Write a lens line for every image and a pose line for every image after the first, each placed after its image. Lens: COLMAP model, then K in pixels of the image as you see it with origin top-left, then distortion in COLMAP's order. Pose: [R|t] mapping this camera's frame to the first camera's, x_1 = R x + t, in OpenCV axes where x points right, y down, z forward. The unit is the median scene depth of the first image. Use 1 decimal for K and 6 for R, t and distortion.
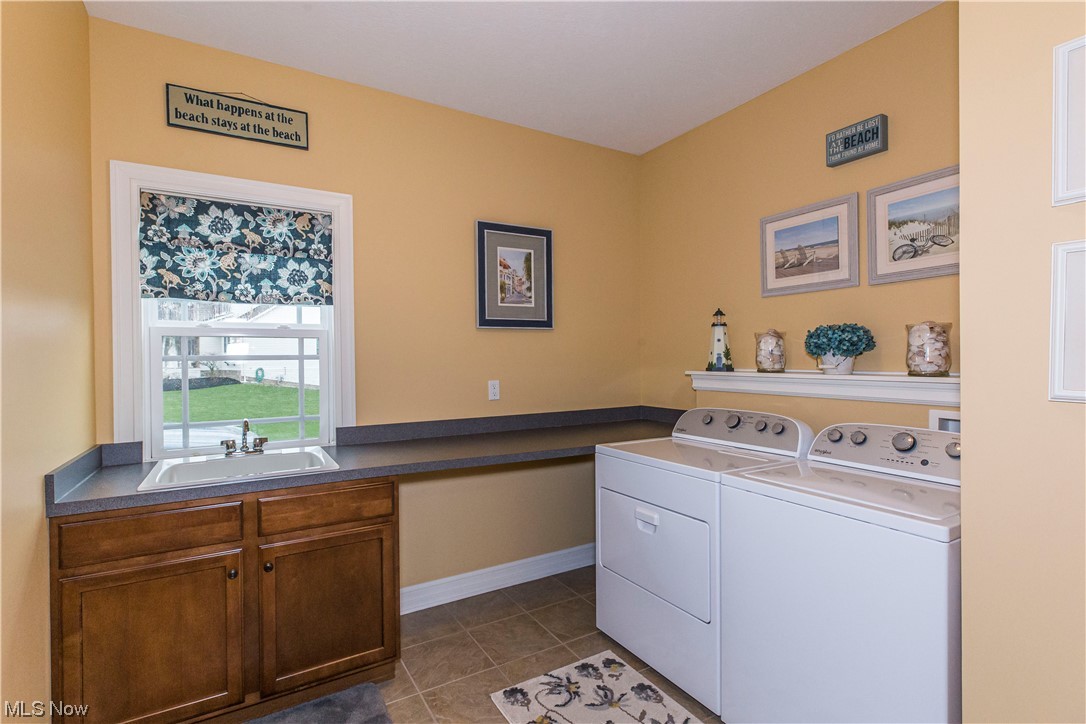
lens RADIAL K [[493.7, 0, 516.6], [0, 493.7, 361.4], [0, 0, 1]] dist [0.002055, -0.001211]
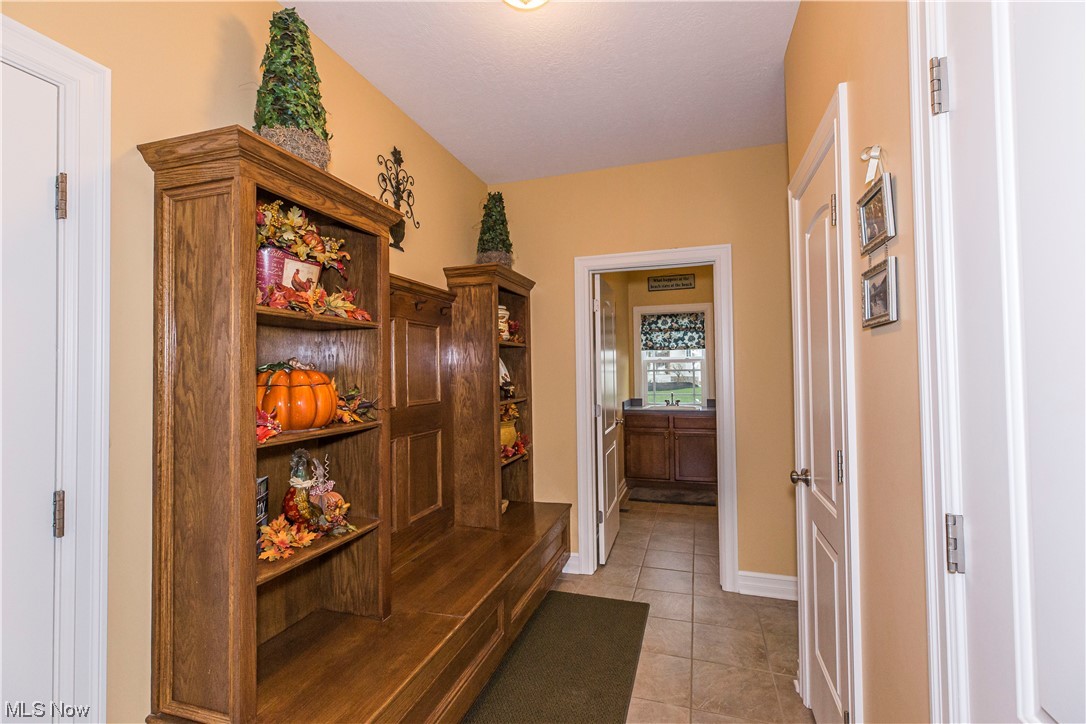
lens RADIAL K [[493.7, 0, 544.0], [0, 493.7, 359.0], [0, 0, 1]] dist [0.002055, -0.001211]
pose [[0.676484, -0.017810, -0.736242, 0.959184], [0.003034, 0.999766, -0.021397, -0.013769], [0.736452, 0.012242, 0.676380, -1.343010]]
